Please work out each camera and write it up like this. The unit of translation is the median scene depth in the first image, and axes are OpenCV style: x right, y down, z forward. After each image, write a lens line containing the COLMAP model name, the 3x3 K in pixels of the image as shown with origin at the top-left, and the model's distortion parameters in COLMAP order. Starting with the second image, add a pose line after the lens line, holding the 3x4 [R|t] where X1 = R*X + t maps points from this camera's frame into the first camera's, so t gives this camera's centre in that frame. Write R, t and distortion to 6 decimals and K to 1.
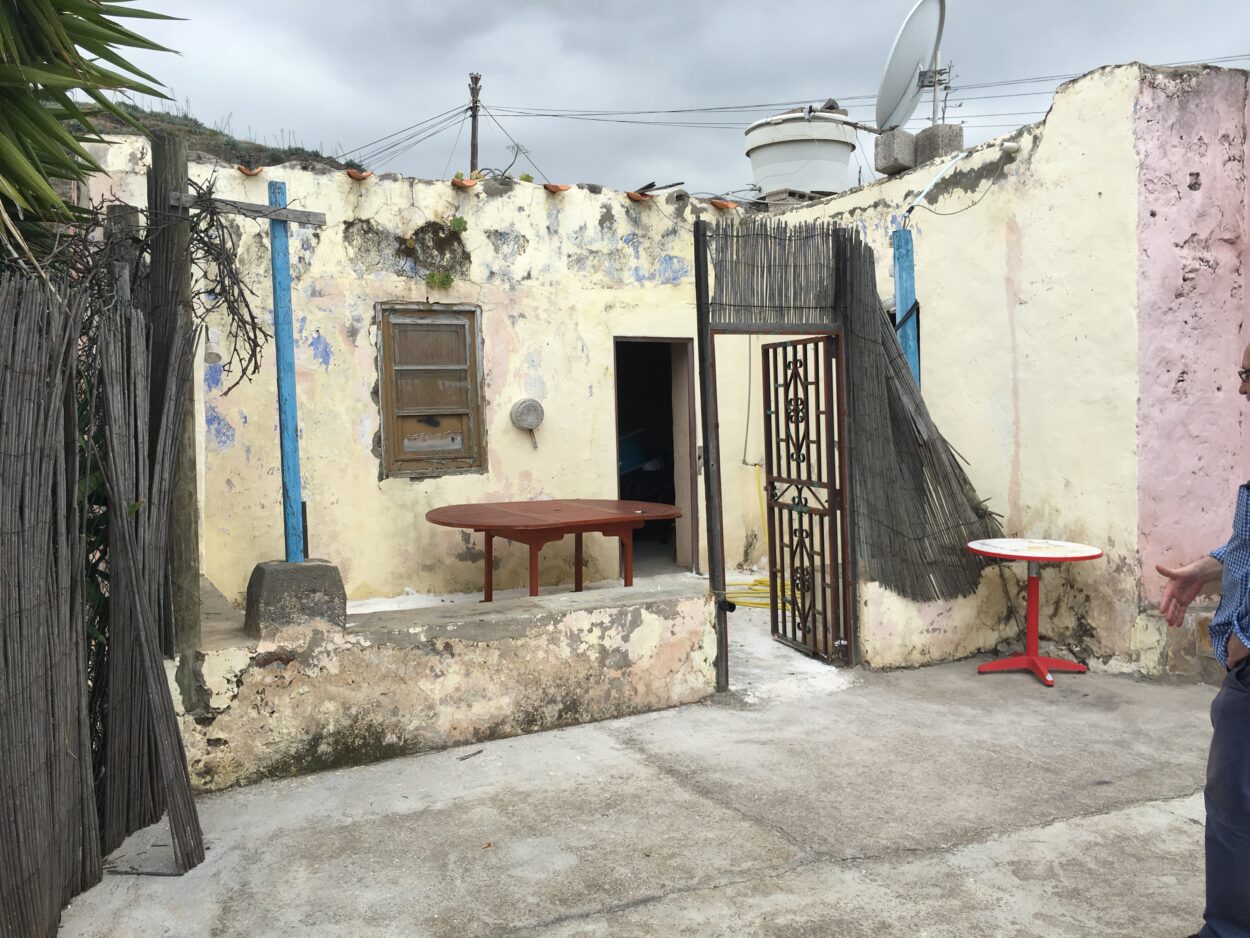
lens RADIAL K [[1056.9, 0, 591.9], [0, 1056.9, 450.7], [0, 0, 1]] dist [0.066481, -0.071237]
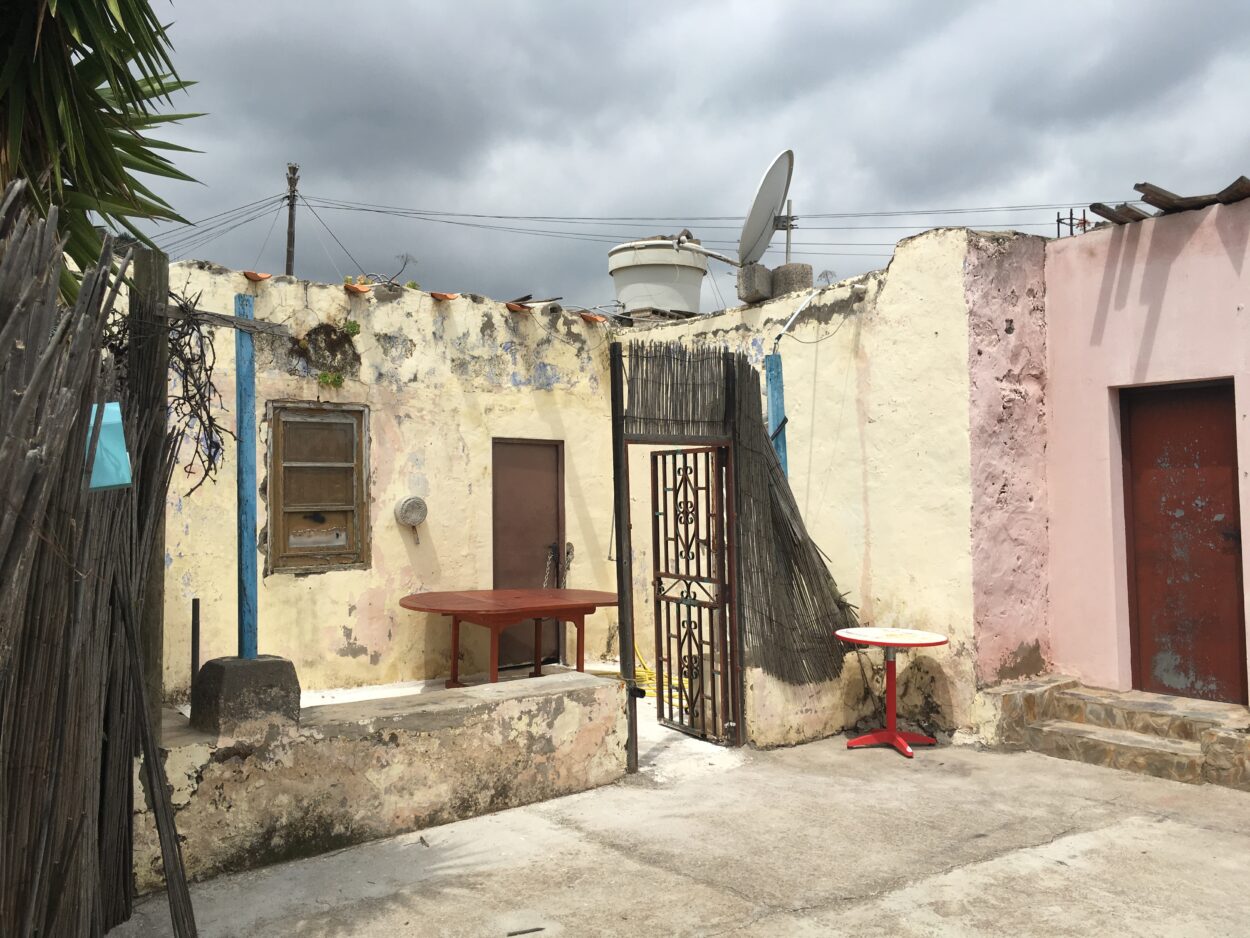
lens RADIAL K [[1056.8, 0, 592.6], [0, 1056.8, 466.4], [0, 0, 1]] dist [0.069523, -0.087388]
pose [[0.981474, 0.018901, 0.190660, -0.125183], [-0.005259, 0.997405, -0.071806, -0.006723], [-0.191522, 0.069473, 0.979026, -0.072601]]
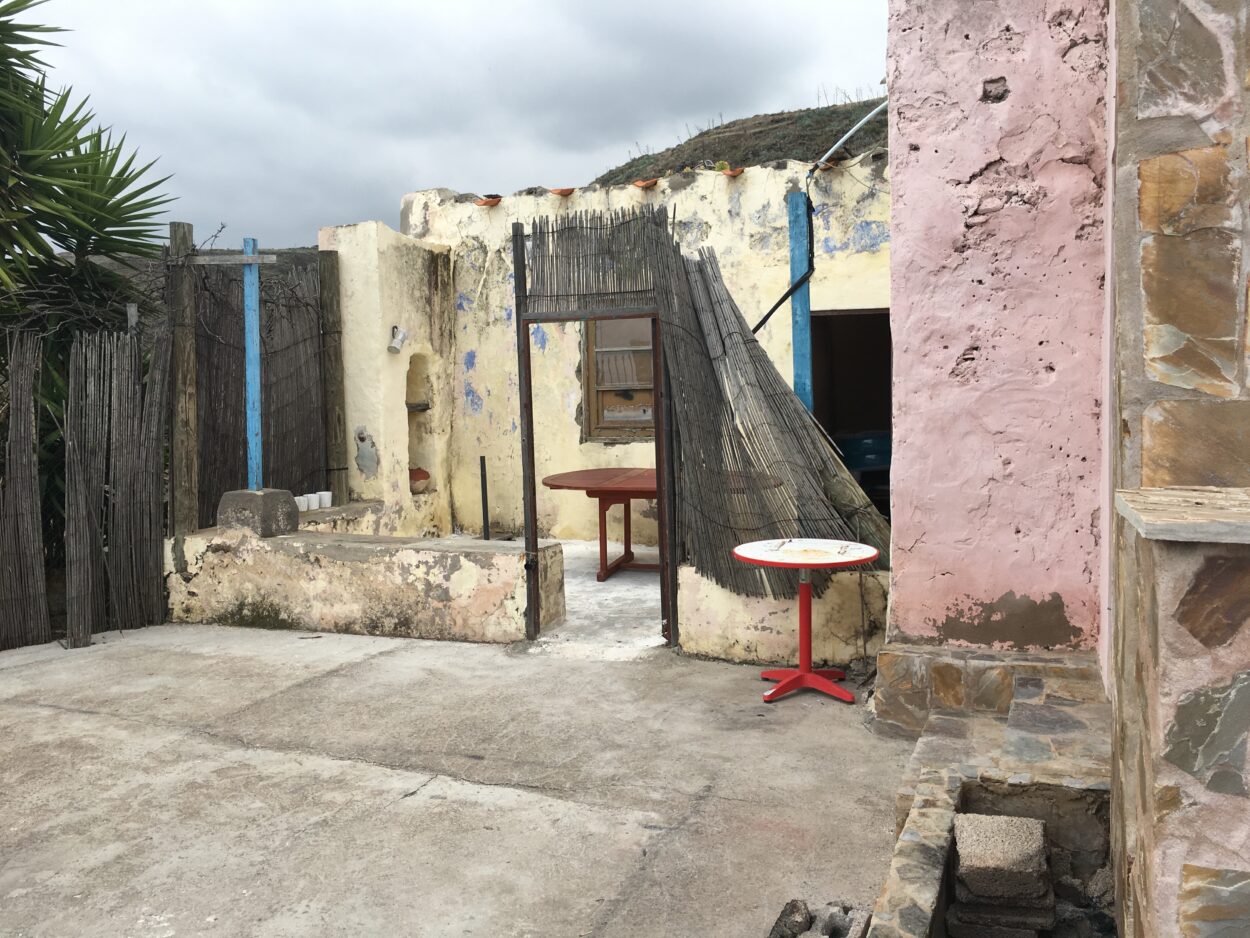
lens RADIAL K [[1038.0, 0, 625.0], [0, 1038.0, 469.0], [0, 0, 1]] dist [0.051922, -0.019324]
pose [[0.675083, 0.065901, -0.734793, 0.963862], [-0.026516, 0.997526, 0.065104, -0.029555], [0.737265, -0.024466, 0.675160, 0.316651]]
